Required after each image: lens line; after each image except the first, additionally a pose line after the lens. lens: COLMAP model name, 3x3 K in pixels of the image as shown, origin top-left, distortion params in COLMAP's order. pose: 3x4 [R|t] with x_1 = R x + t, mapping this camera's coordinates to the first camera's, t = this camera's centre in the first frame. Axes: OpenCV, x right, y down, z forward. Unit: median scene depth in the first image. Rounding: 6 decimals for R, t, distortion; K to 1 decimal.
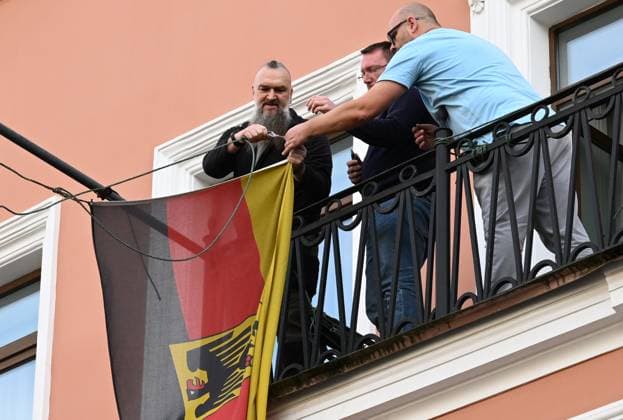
lens RADIAL K [[3509.5, 0, 290.5], [0, 3509.5, 236.5], [0, 0, 1]] dist [0.584958, 0.000000]
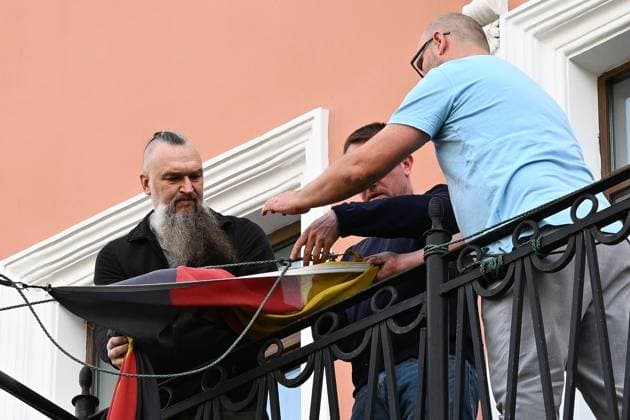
lens RADIAL K [[2322.5, 0, 341.4], [0, 2322.5, 242.1], [0, 0, 1]] dist [0.305341, 0.000000]
pose [[0.999617, -0.004579, -0.027284, 0.037380], [0.005347, 0.999589, 0.028147, -0.040955], [0.027144, -0.028282, 0.999231, 0.565315]]
